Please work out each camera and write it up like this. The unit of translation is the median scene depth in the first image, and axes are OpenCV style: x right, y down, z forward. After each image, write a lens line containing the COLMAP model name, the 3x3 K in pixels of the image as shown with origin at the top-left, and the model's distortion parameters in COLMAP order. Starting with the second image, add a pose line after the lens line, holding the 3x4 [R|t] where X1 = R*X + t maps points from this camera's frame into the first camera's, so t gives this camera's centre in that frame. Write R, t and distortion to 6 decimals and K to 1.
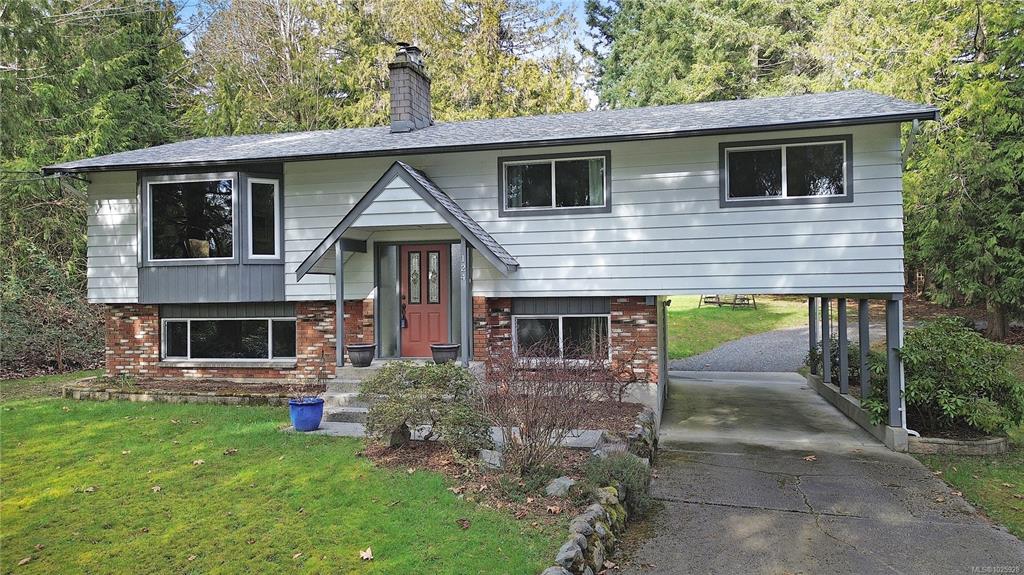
lens RADIAL K [[719.4, 0, 512.0], [0, 719.4, 287.5], [0, 0, 1]] dist [0.094266, -0.087957]
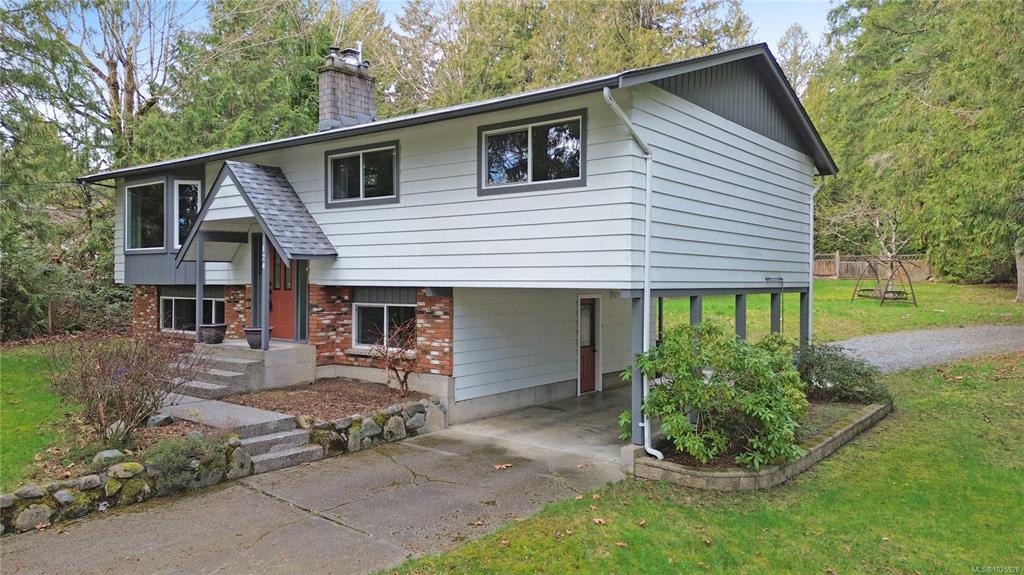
lens RADIAL K [[719.4, 0, 512.0], [0, 719.4, 287.5], [0, 0, 1]] dist [0.094266, -0.087957]
pose [[0.908399, 0.022026, -0.417523, 0.671993], [-0.013241, 0.999626, 0.023925, -0.011980], [0.417894, -0.016205, 0.908351, 0.150858]]
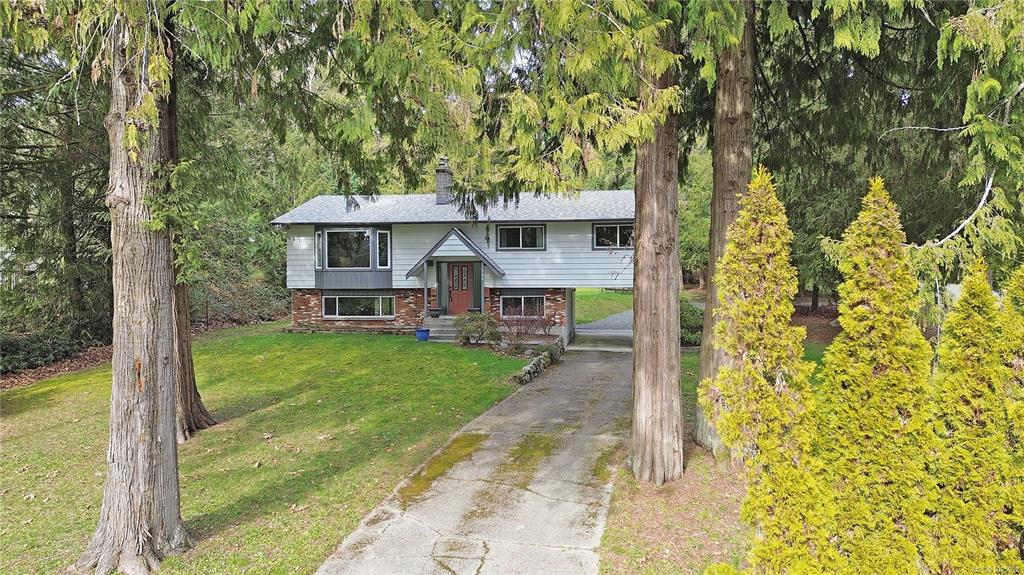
lens RADIAL K [[719.4, 0, 512.0], [0, 719.4, 287.5], [0, 0, 1]] dist [0.094266, -0.087957]
pose [[0.995316, 0.008681, 0.096288, -0.180580], [-0.010922, 0.999681, 0.022777, -0.037503], [-0.096059, -0.023722, 0.995093, -1.204413]]
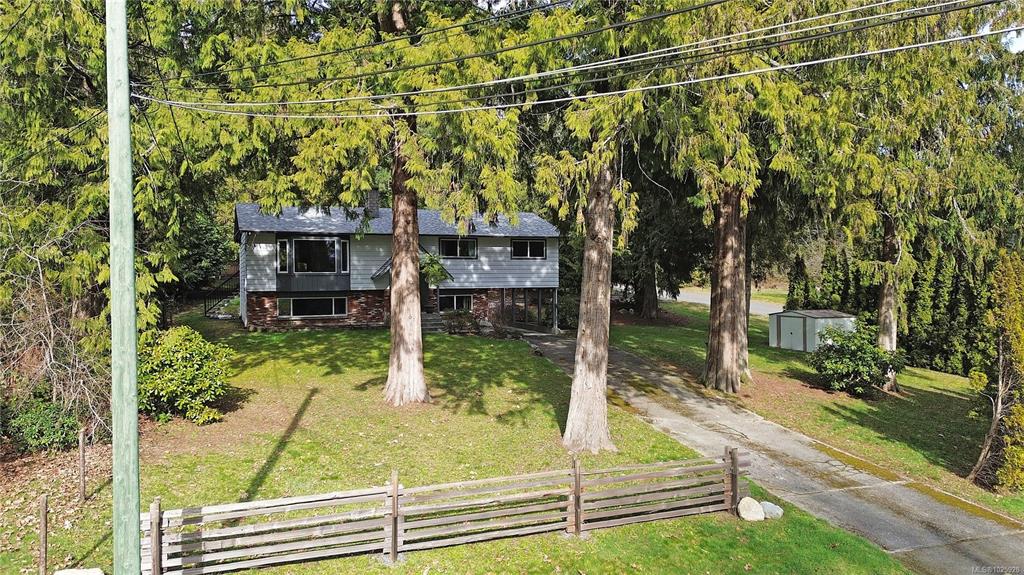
lens RADIAL K [[719.4, 0, 512.0], [0, 719.4, 287.5], [0, 0, 1]] dist [0.094266, -0.087957]
pose [[0.816563, -0.000726, 0.577255, -1.357791], [-0.010377, 0.999819, 0.015937, -0.036100], [-0.577162, -0.019004, 0.816408, -1.378252]]
